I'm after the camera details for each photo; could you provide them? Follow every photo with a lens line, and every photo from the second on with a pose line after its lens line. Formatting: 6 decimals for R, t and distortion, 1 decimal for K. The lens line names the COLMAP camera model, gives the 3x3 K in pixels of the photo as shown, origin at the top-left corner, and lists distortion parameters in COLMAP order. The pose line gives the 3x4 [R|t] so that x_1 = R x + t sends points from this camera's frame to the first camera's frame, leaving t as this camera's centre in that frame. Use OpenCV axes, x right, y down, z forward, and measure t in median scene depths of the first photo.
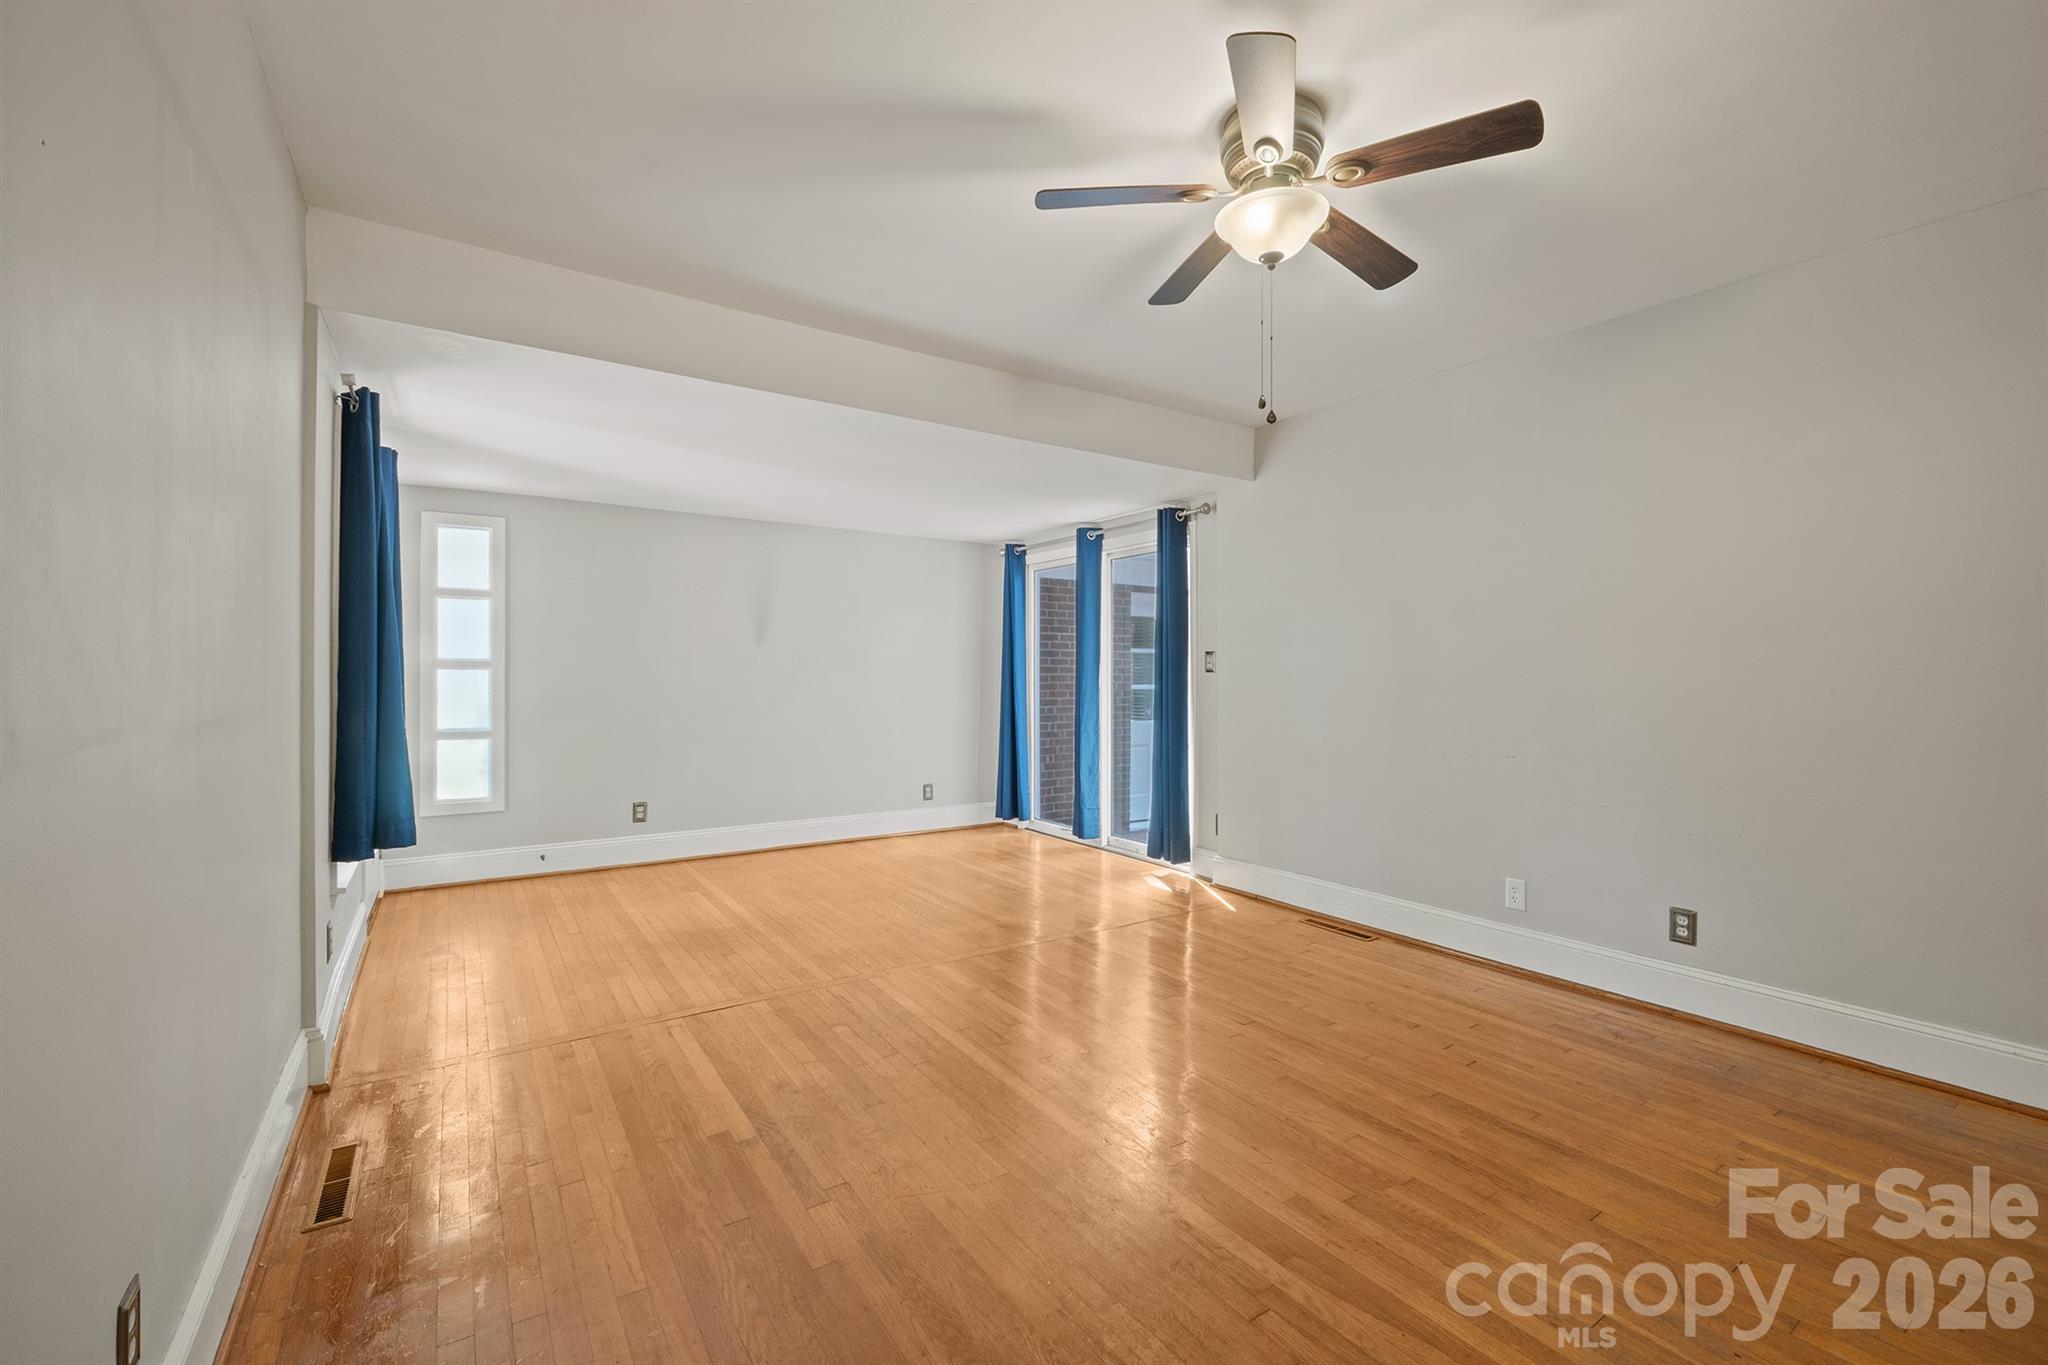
lens RADIAL K [[862.1, 0, 1025.2], [0, 862.1, 680.7], [0, 0, 1]] dist [-0.007461, -0.000106]
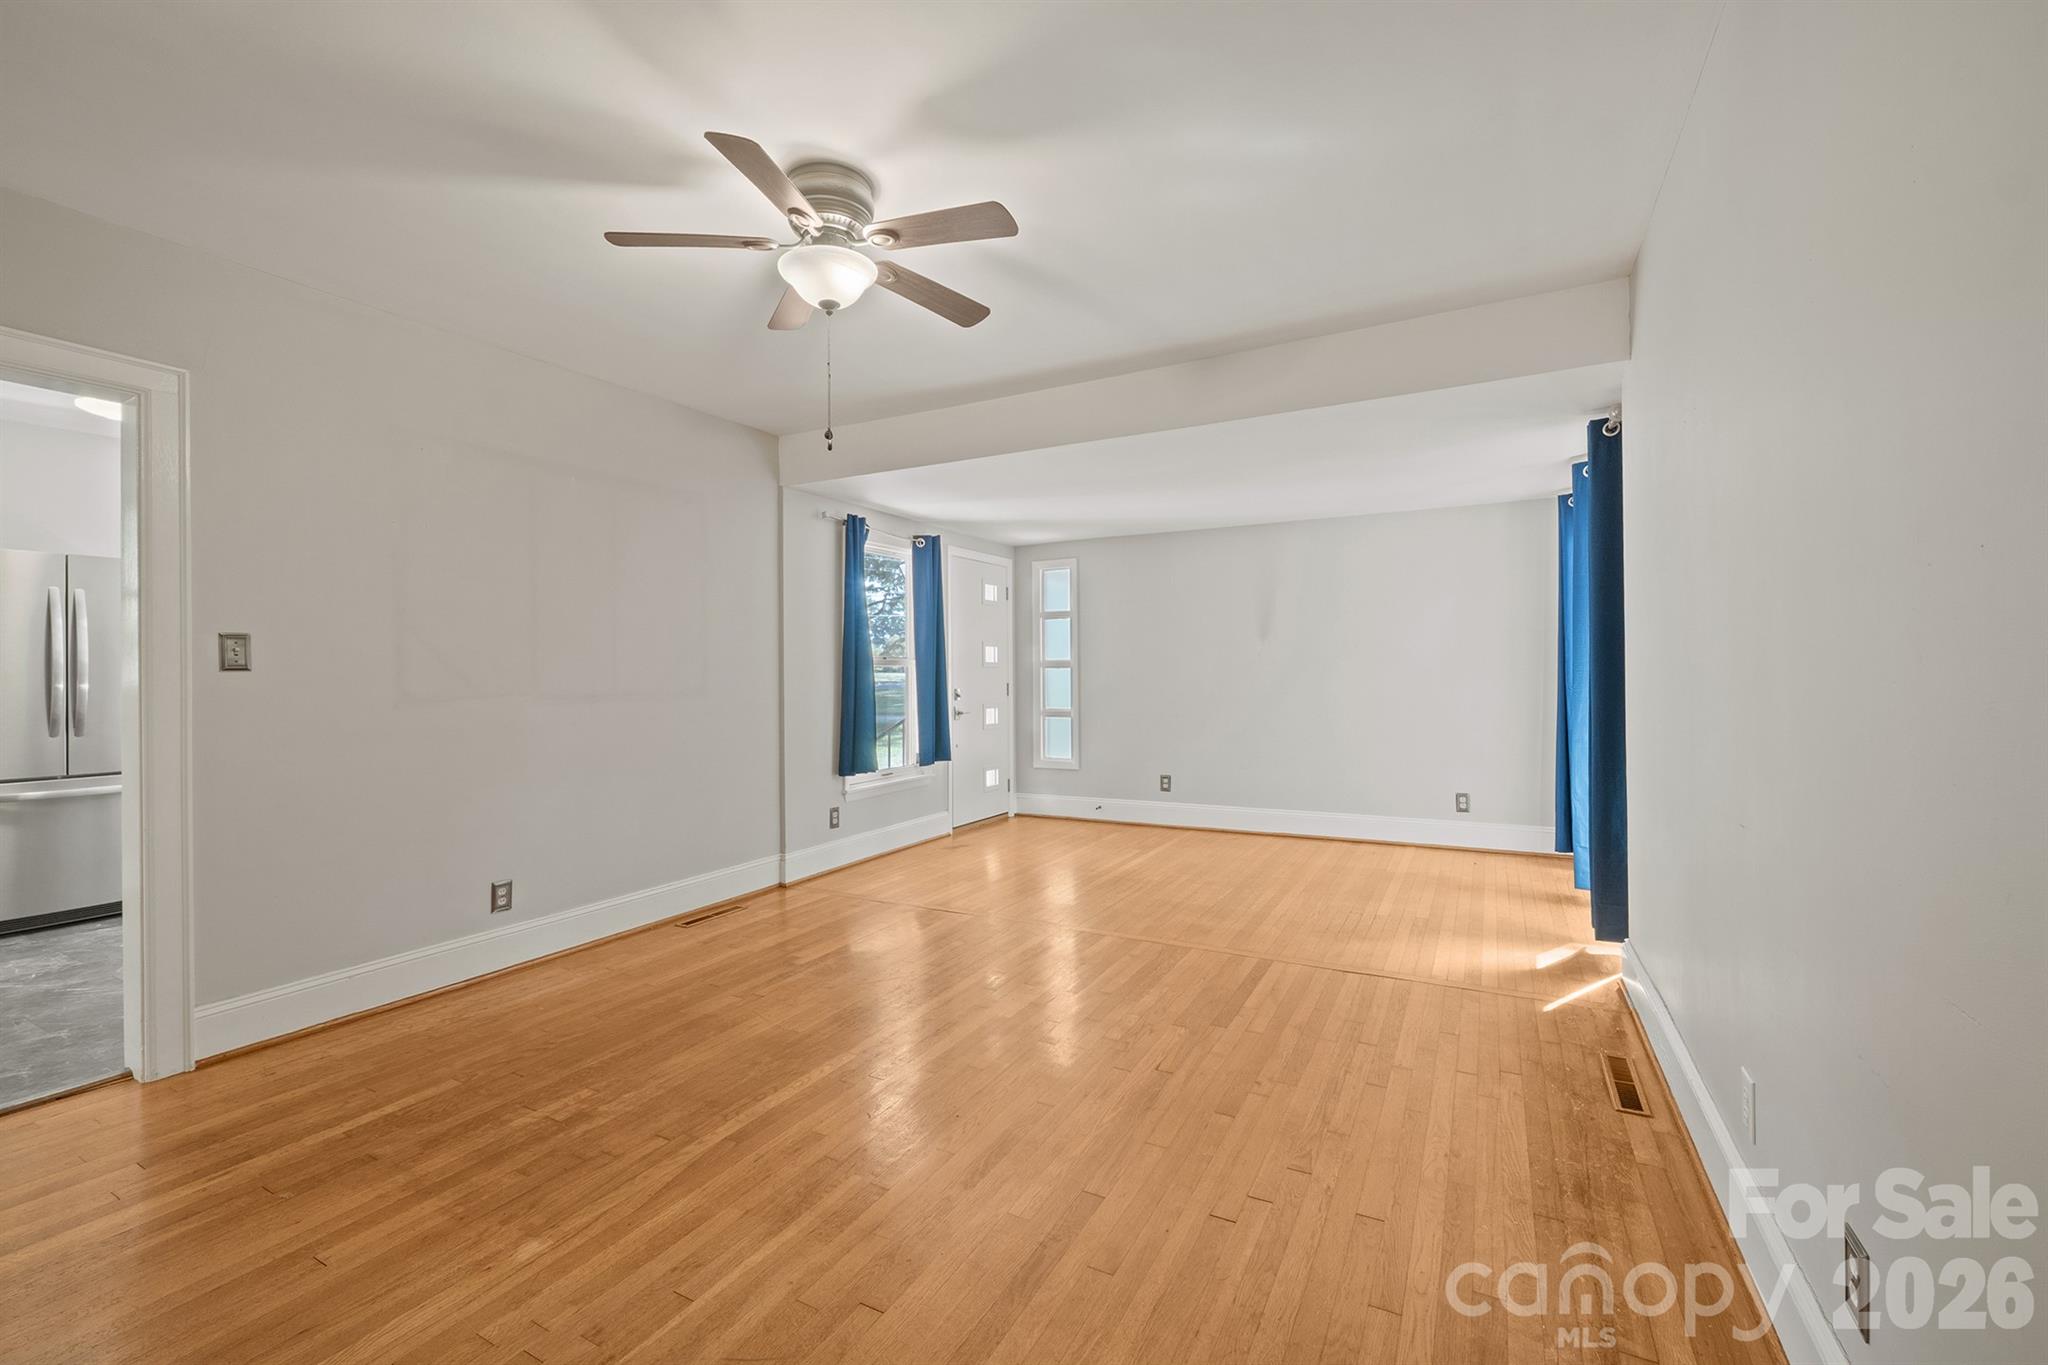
lens RADIAL K [[853.7, 0, 1020.4], [0, 853.7, 672.9], [0, 0, 1]] dist [-0.002362, -0.000058]
pose [[0.460707, -0.006303, -0.887530, 0.758427], [0.006459, 0.999972, -0.003748, 0.000778], [0.887529, -0.004006, 0.460735, 0.380154]]
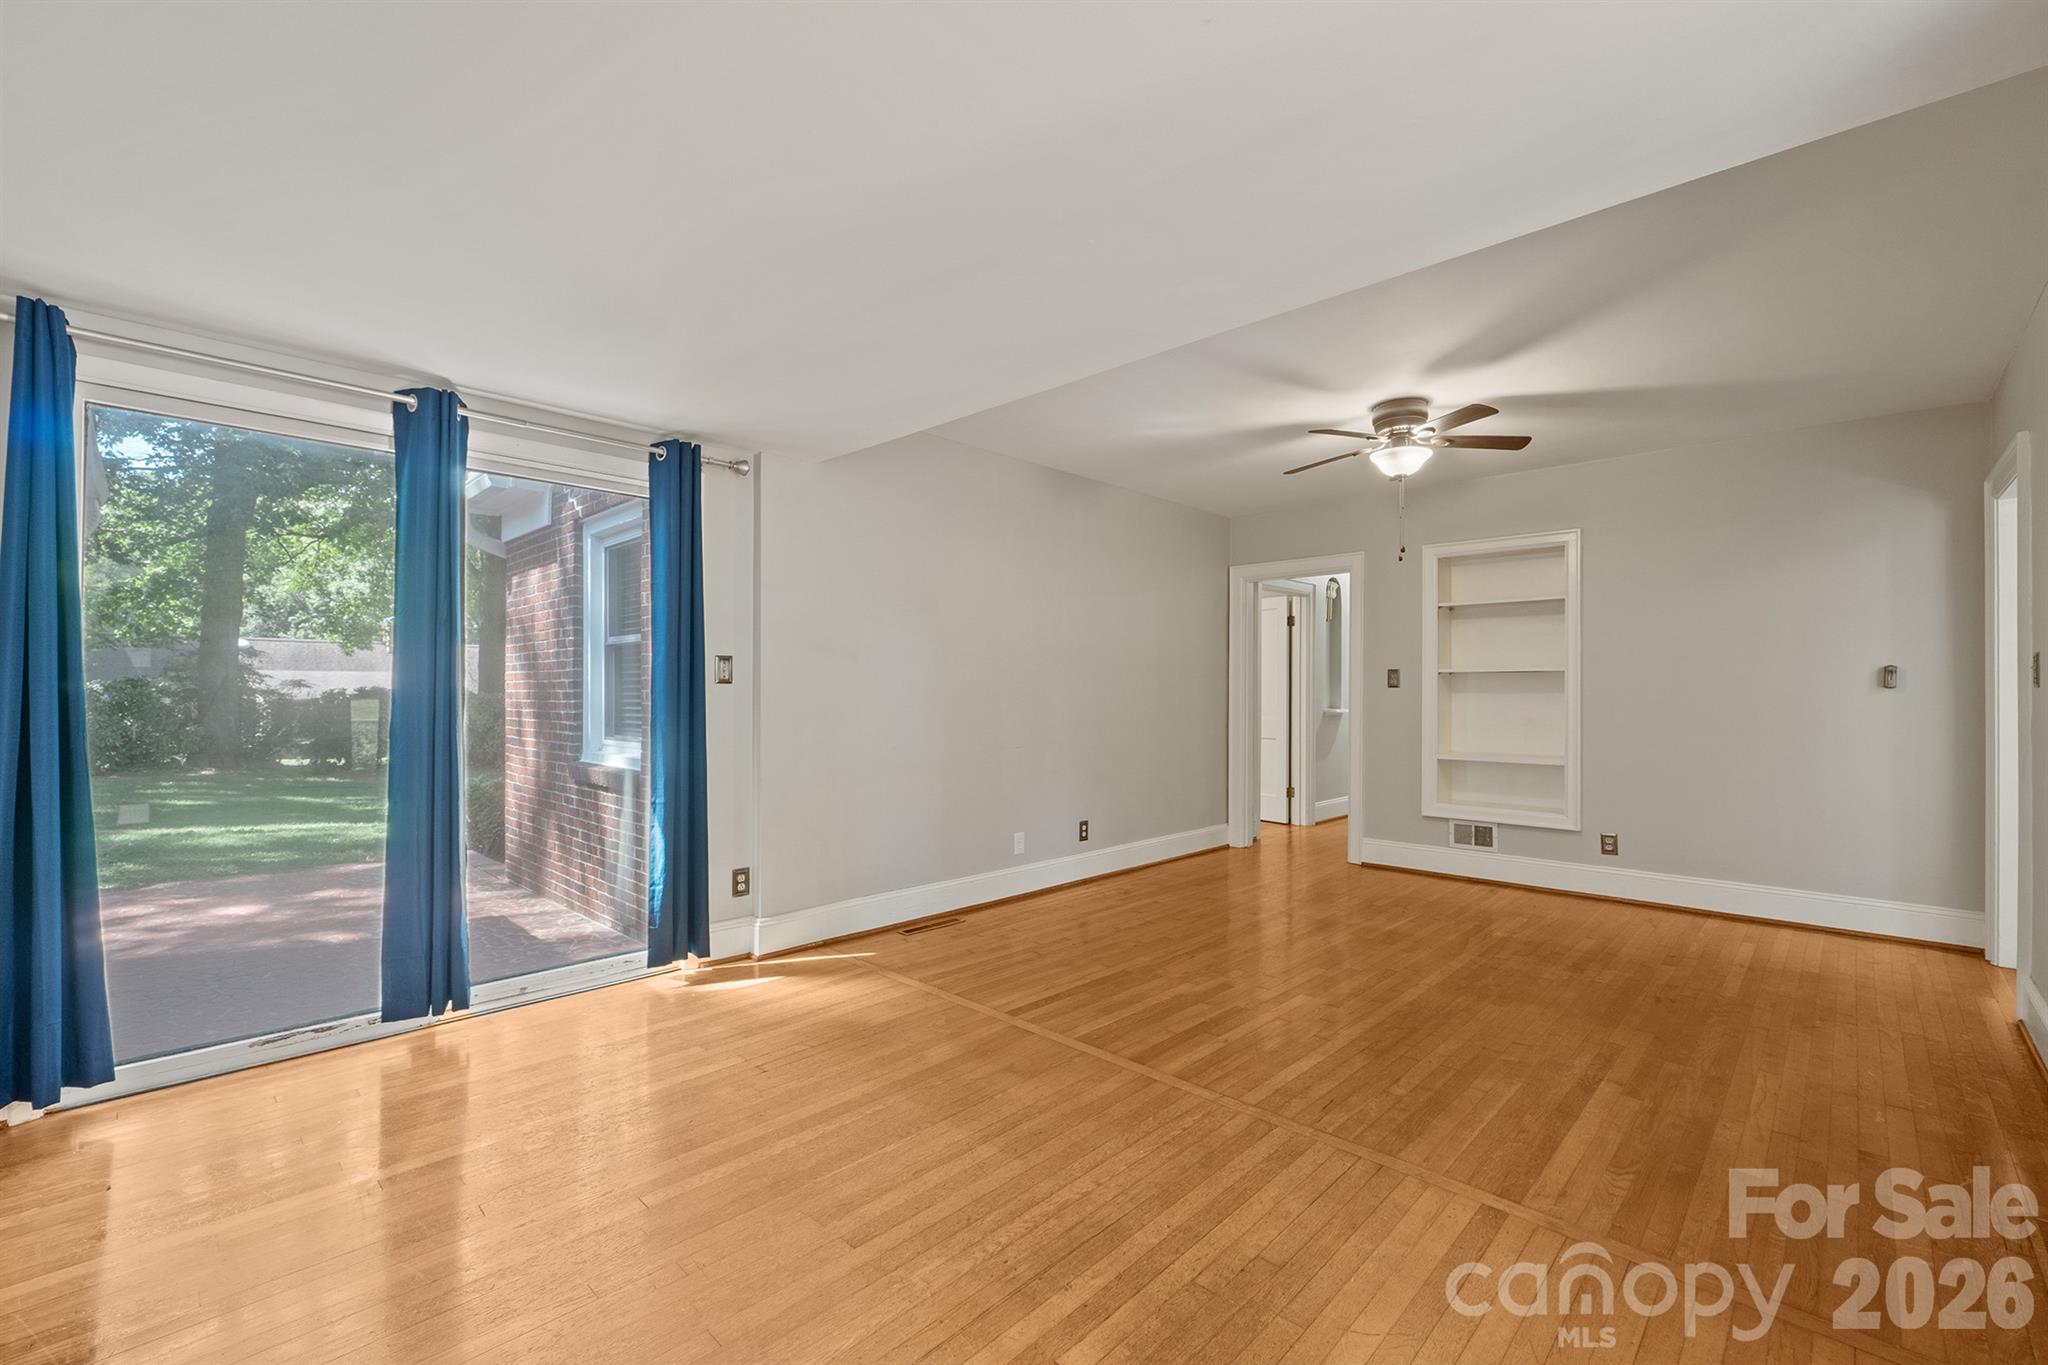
lens RADIAL K [[862.5, 0, 1032.8], [0, 862.5, 686.1], [0, 0, 1]] dist [-0.010109, -0.000286]
pose [[-0.218340, 0.002633, 0.975869, -0.770181], [0.001851, 0.999996, -0.002284, -0.007753], [-0.975871, 0.001307, -0.218344, 1.206498]]
